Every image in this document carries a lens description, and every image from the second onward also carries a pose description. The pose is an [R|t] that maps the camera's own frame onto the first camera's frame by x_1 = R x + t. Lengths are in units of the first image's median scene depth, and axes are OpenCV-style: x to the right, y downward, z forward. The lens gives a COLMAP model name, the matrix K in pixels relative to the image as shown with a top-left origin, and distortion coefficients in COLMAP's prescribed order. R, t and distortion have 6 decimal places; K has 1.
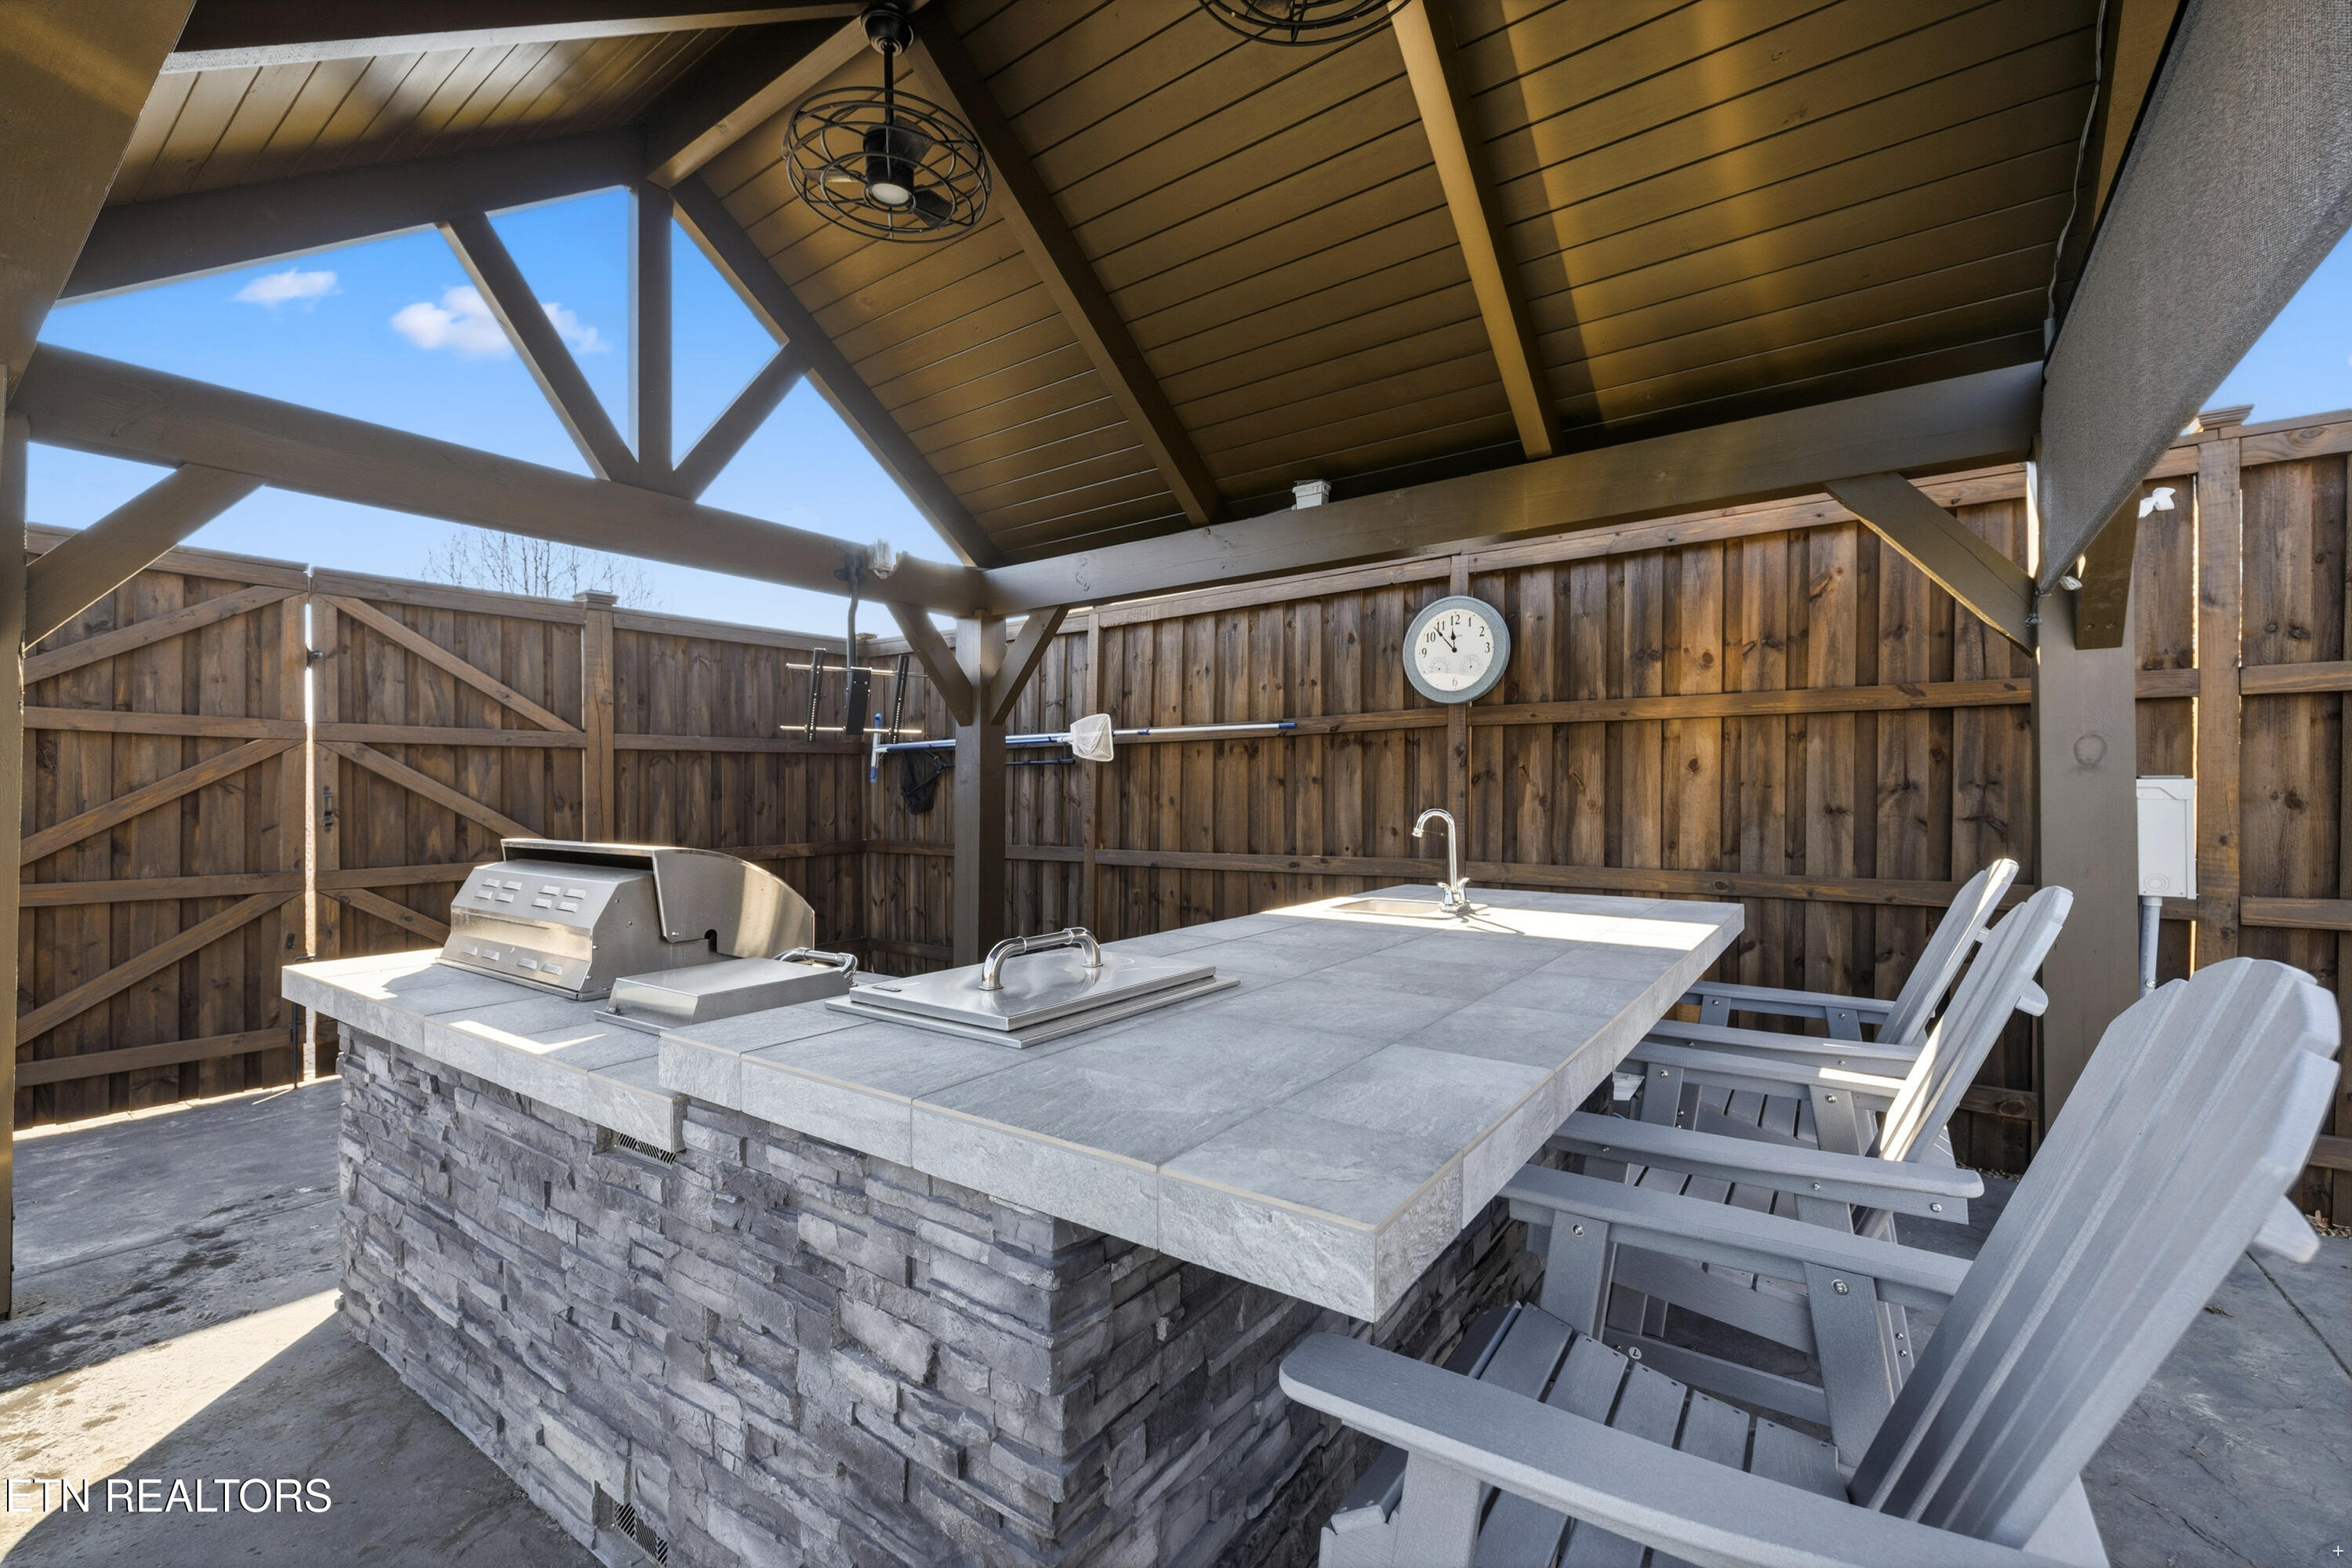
lens RADIAL K [[978.9, 0, 1173.9], [0, 978.9, 787.2], [0, 0, 1]] dist [0.000166, 0.000004]
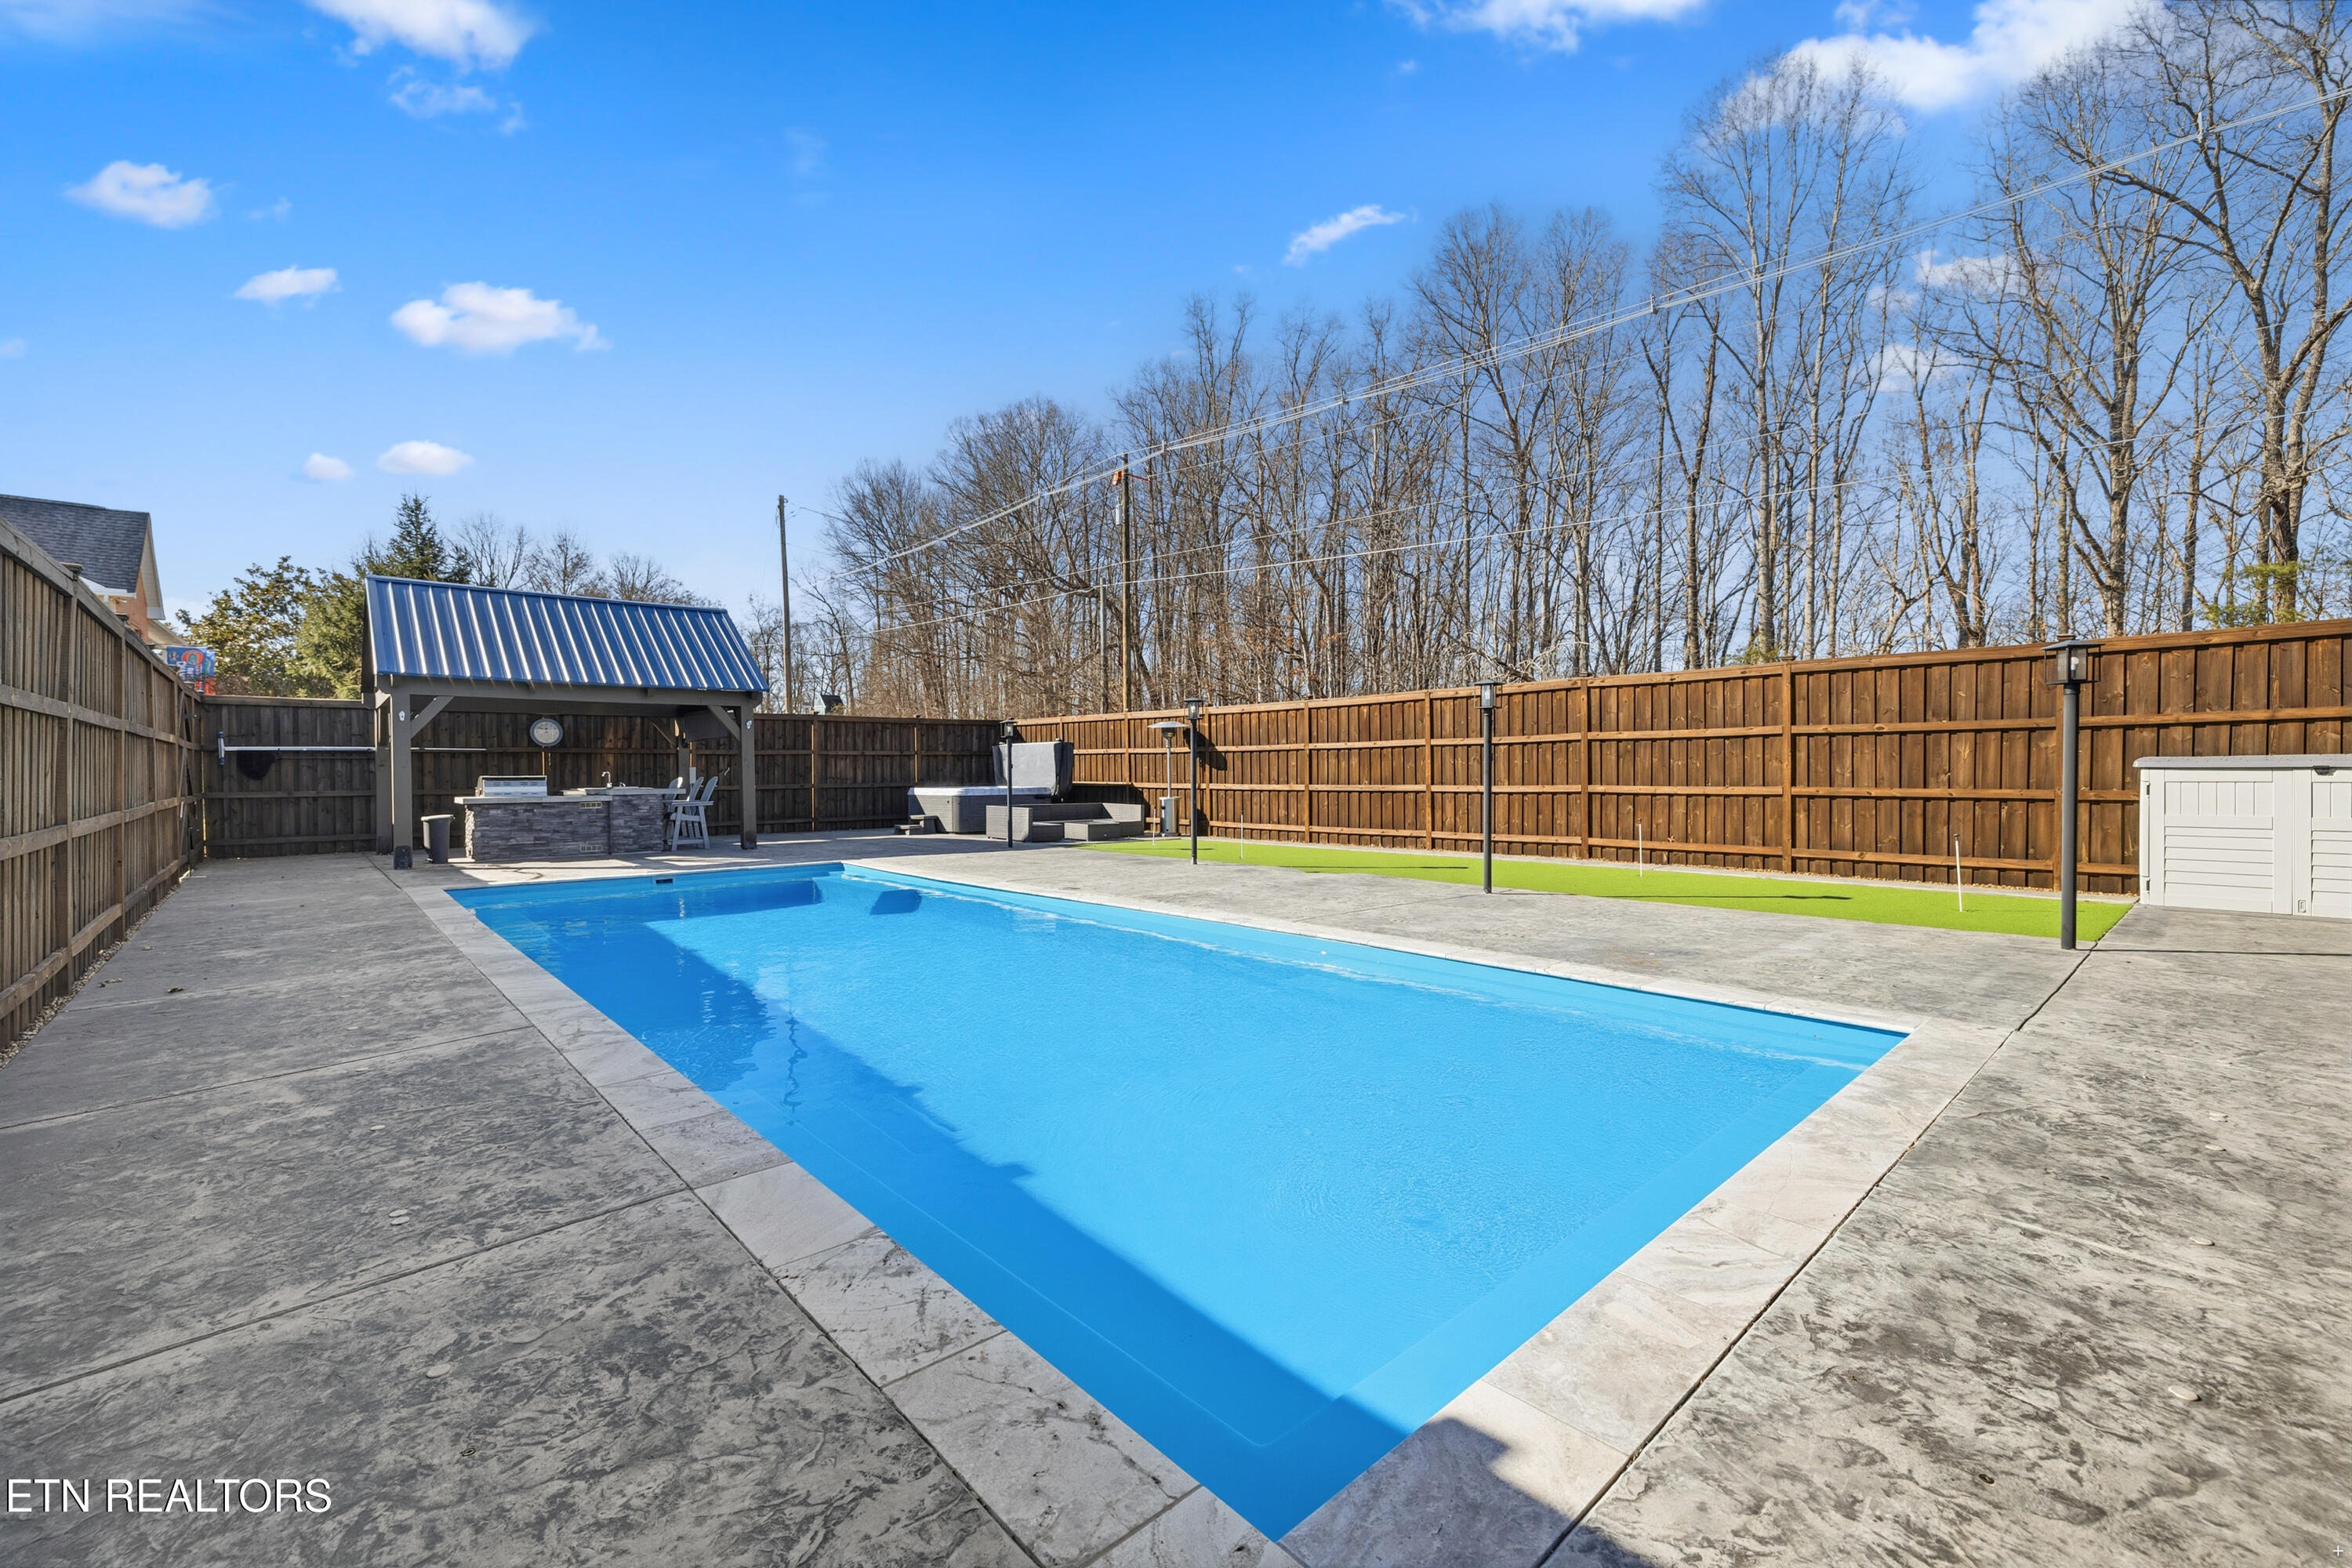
lens RADIAL K [[978.9, 0, 1175.4], [0, 978.9, 776.8], [0, 0, 1]] dist [0.000166, 0.000004]
pose [[0.212211, -0.005379, 0.977209, -3.263206], [0.003550, 0.999982, 0.004733, 0.026557], [-0.977217, 0.002464, 0.212226, -2.467647]]
